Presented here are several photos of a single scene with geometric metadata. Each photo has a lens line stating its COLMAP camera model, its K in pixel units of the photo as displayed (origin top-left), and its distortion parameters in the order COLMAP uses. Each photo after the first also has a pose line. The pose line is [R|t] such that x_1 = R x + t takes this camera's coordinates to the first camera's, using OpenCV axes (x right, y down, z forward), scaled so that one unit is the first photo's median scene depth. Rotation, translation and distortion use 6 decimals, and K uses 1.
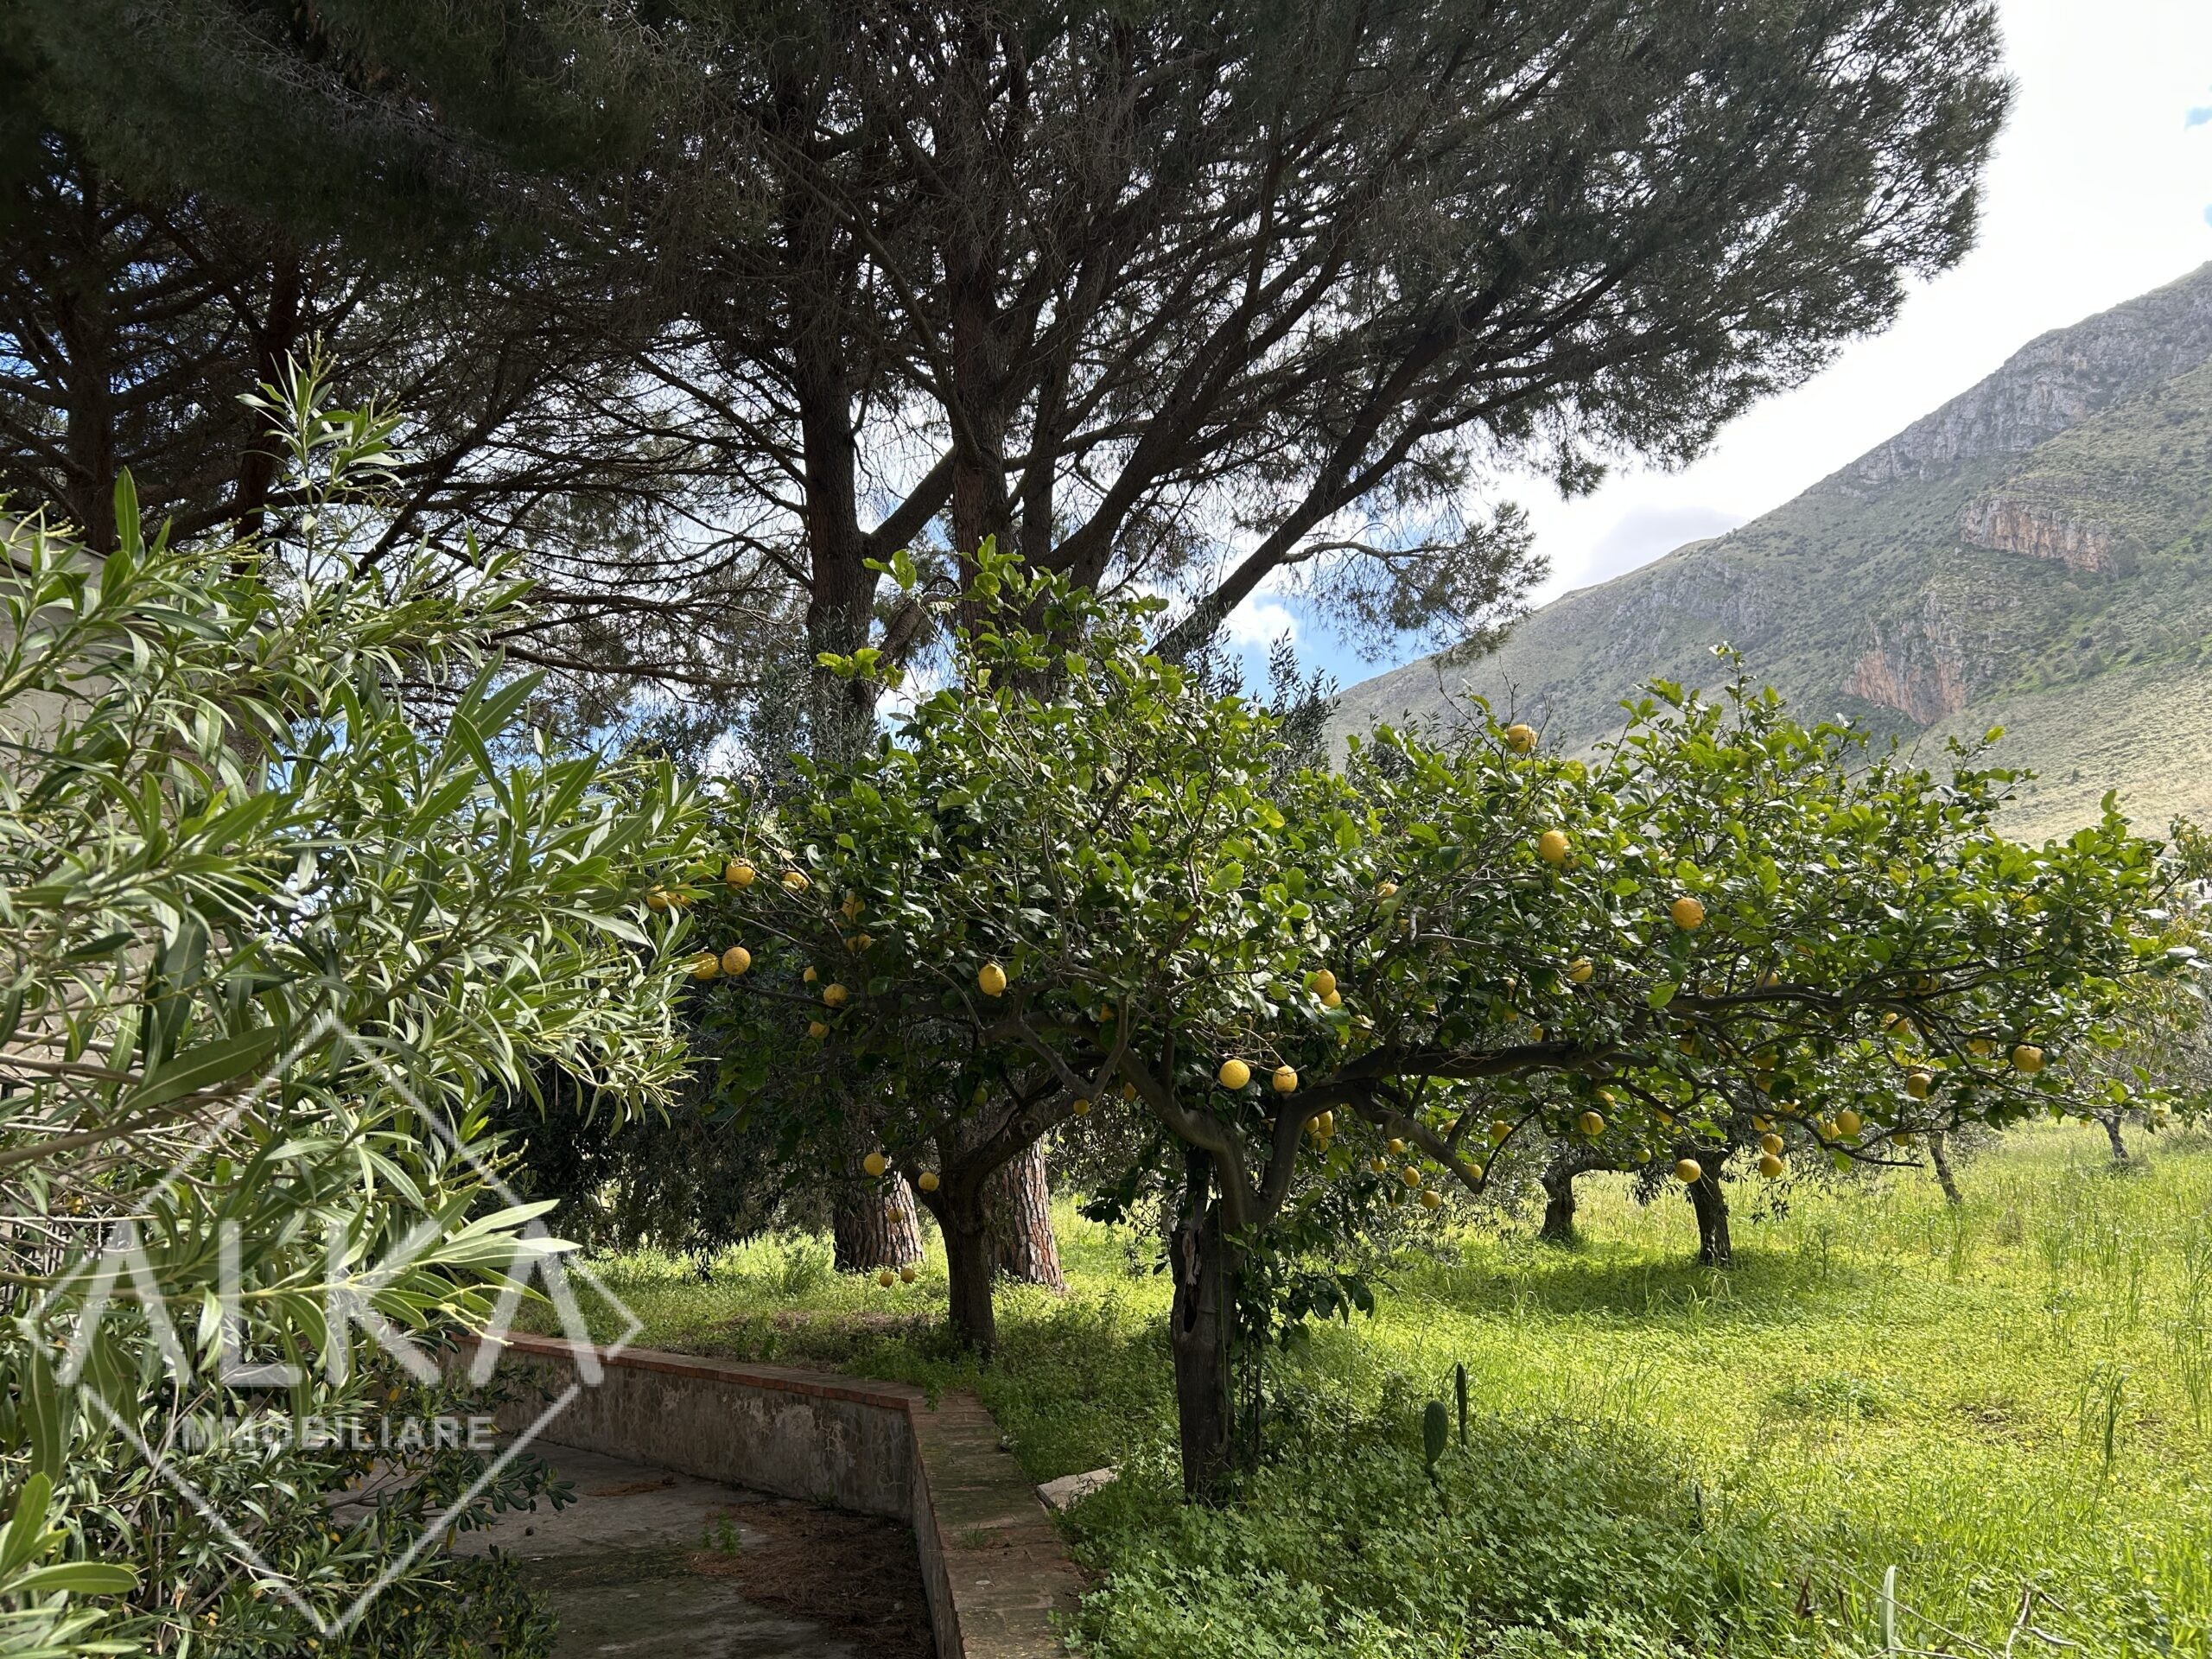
lens RADIAL K [[1659.7, 0, 1099.8], [0, 1659.7, 843.9], [0, 0, 1]] dist [0.056772, -0.066681]
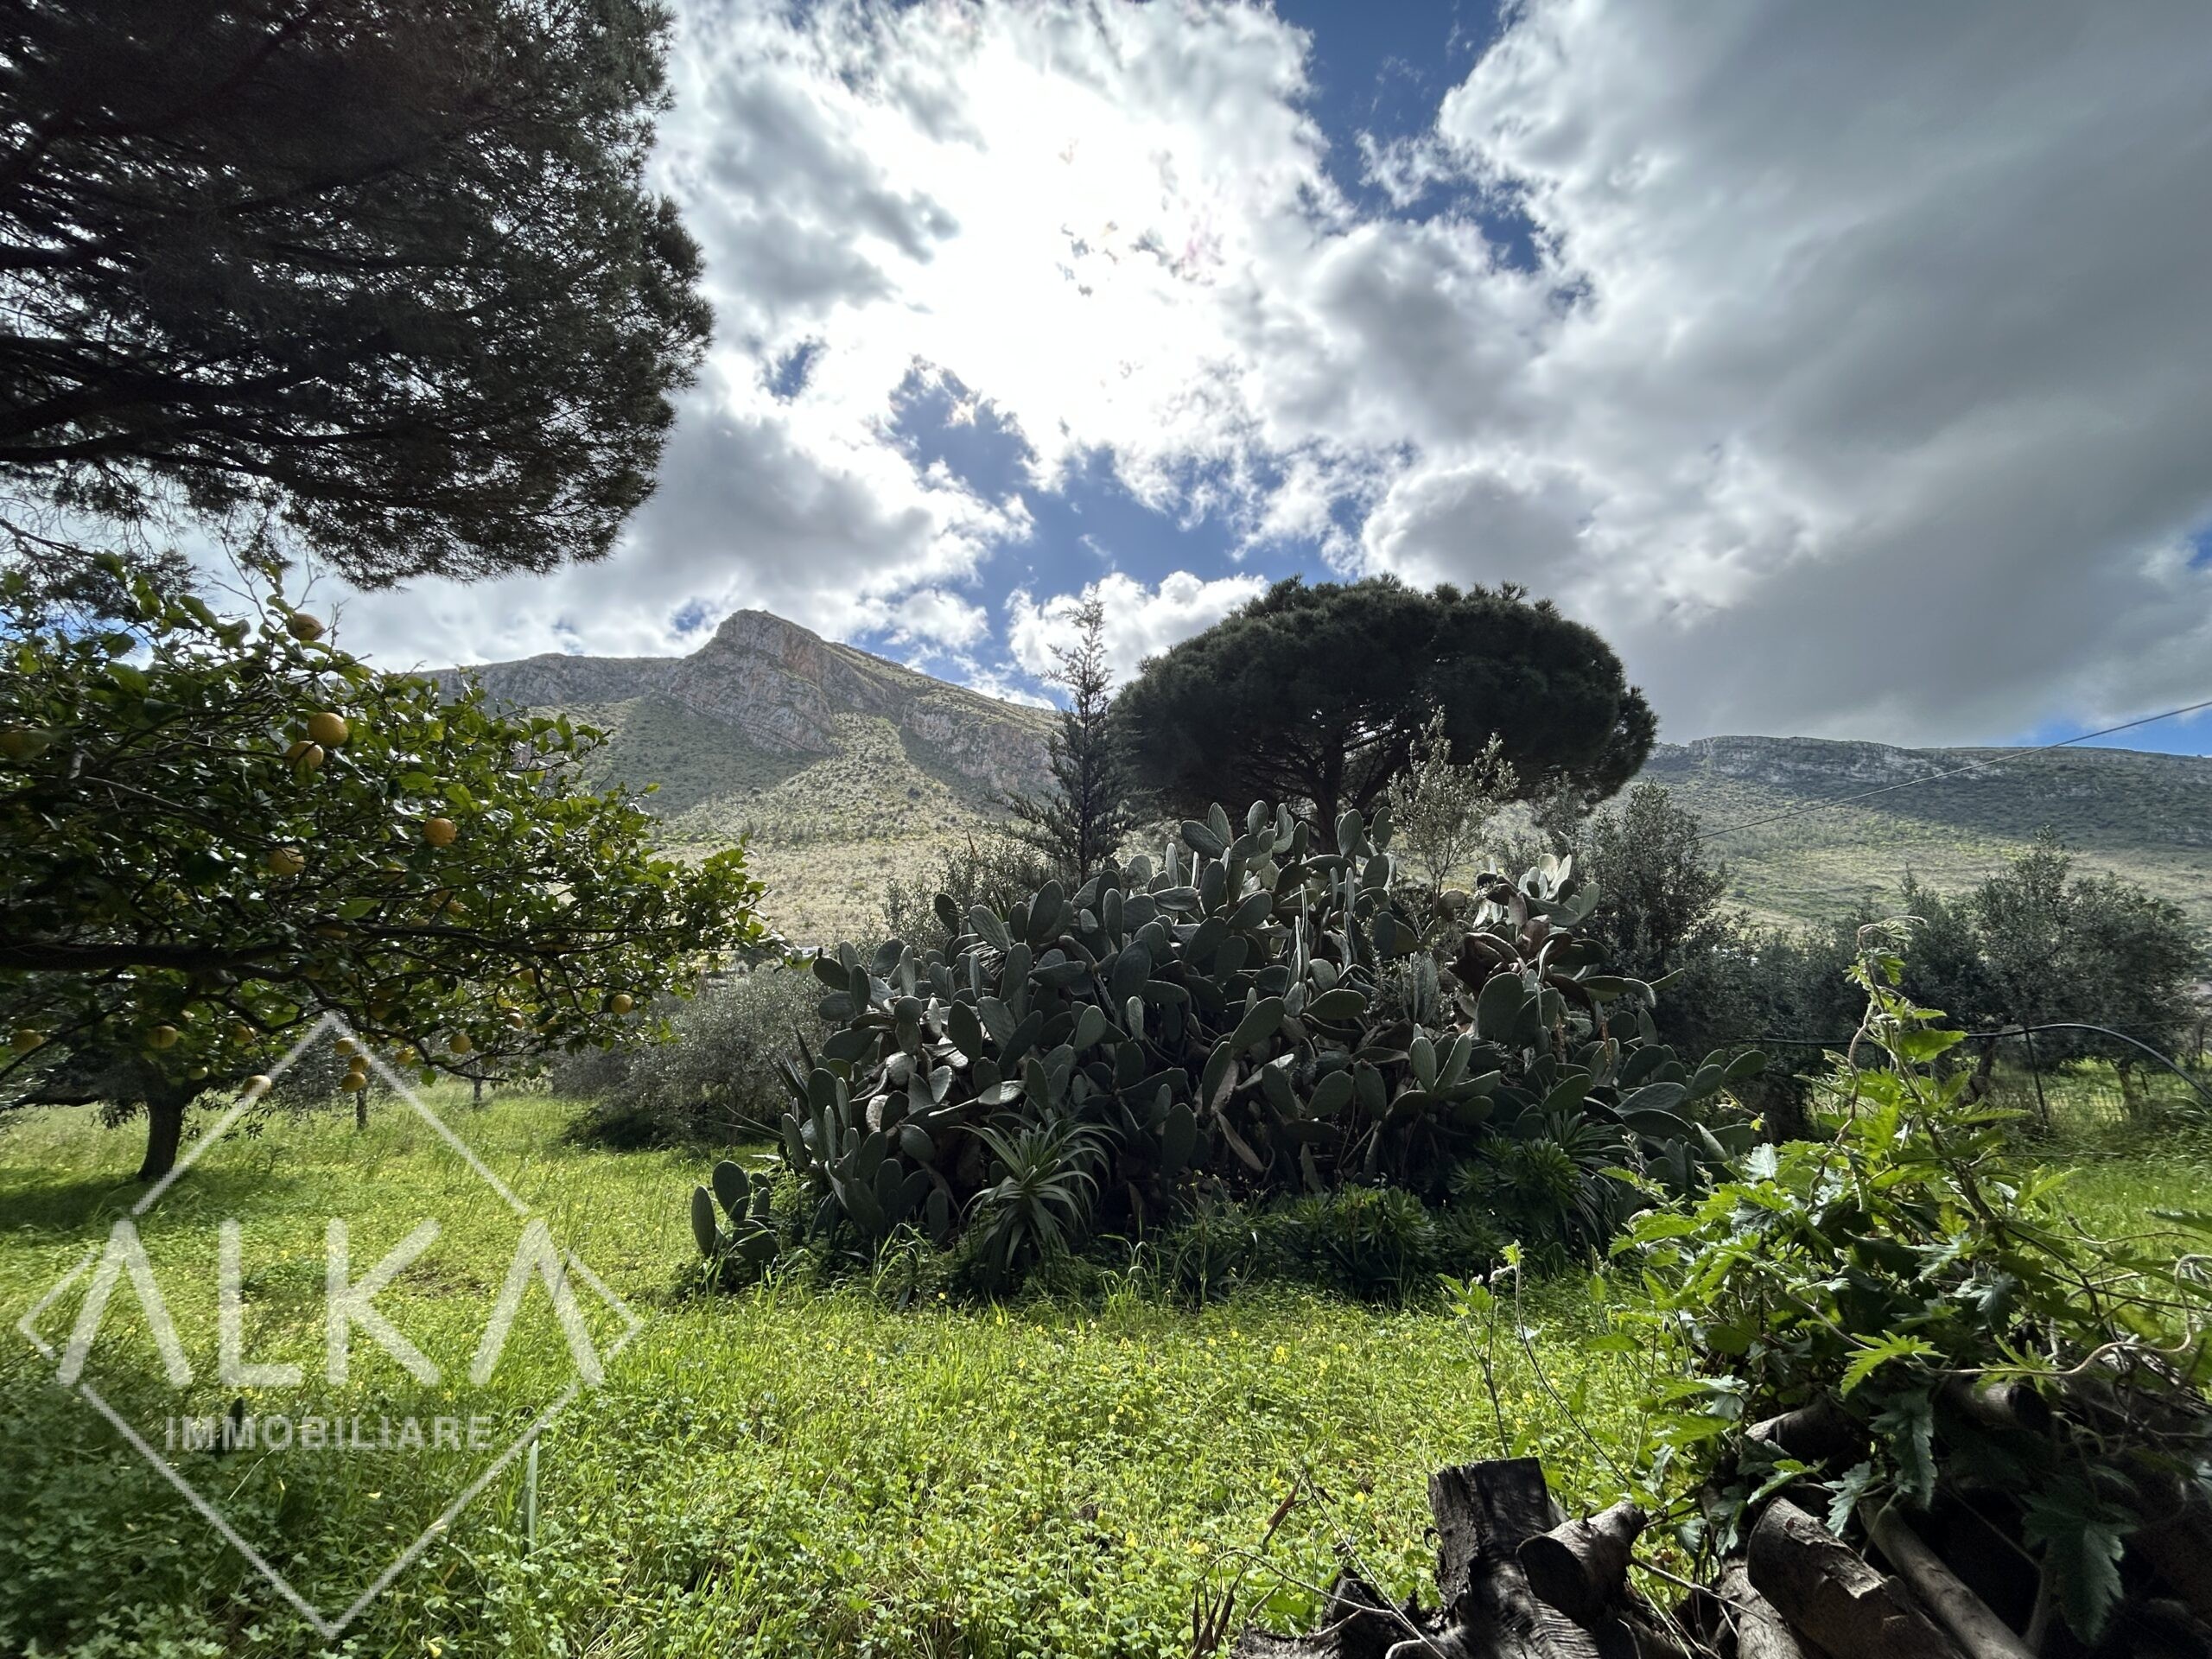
lens RADIAL K [[902.3, 0, 1100.3], [0, 902.3, 821.5], [0, 0, 1]] dist [-0.000484, 0.000135]
pose [[0.410251, 0.291011, 0.864295, 0.003904], [-0.183231, 0.954697, -0.234476, 0.028668], [-0.893376, -0.062172, 0.444988, 0.104551]]
